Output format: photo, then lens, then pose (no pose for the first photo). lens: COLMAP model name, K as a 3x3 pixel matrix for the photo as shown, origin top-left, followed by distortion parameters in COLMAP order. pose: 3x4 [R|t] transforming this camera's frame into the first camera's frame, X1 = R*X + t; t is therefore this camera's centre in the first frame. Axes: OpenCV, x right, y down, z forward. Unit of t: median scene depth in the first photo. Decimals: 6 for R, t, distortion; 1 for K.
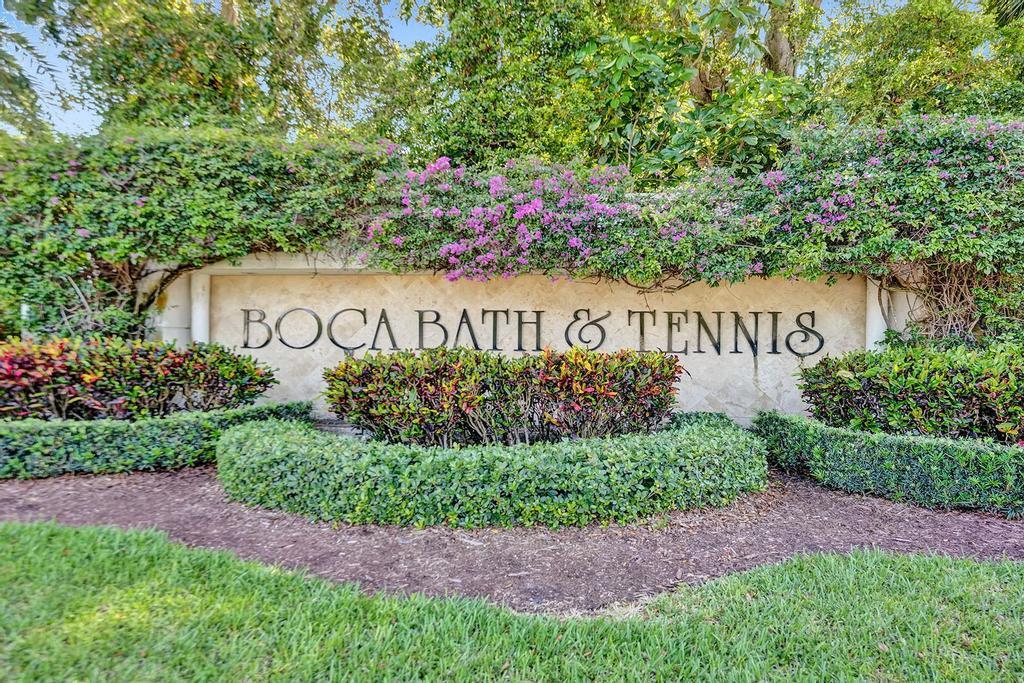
lens RADIAL K [[582.3, 0, 512.1], [0, 582.3, 332.2], [0, 0, 1]] dist [-0.003426, -0.001429]
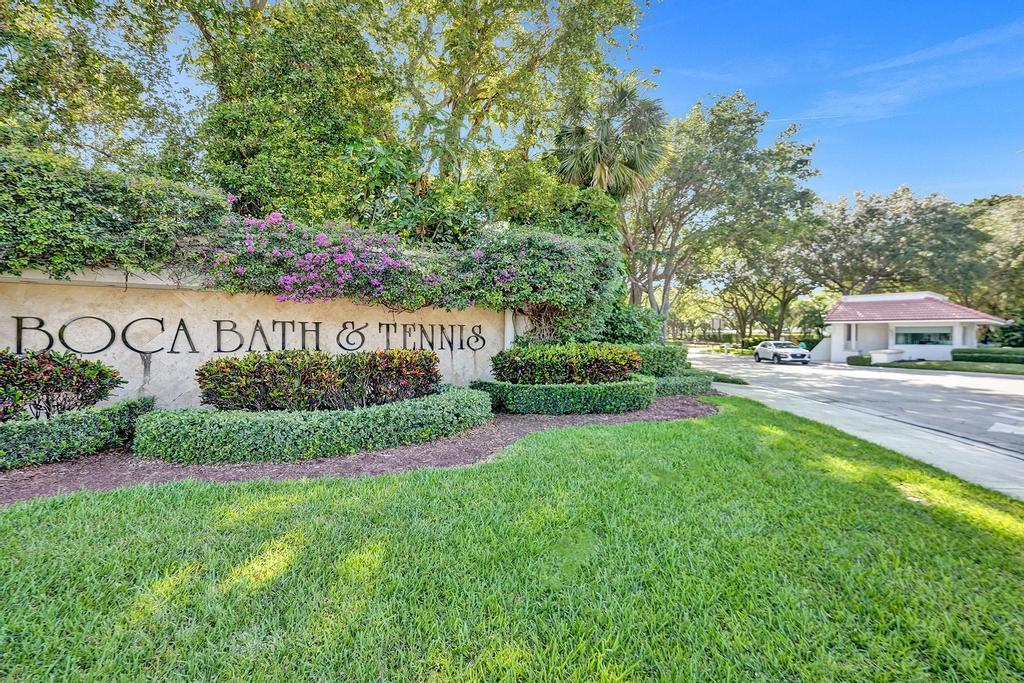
lens RADIAL K [[471.2, 0, 512.0], [0, 471.2, 341.5], [0, 0, 1]] dist [-0.022729, -0.000450]
pose [[0.776551, -0.010692, 0.629964, -0.387510], [-0.000934, 0.999835, 0.018122, -0.014254], [-0.630054, -0.014661, 0.776413, -0.221540]]
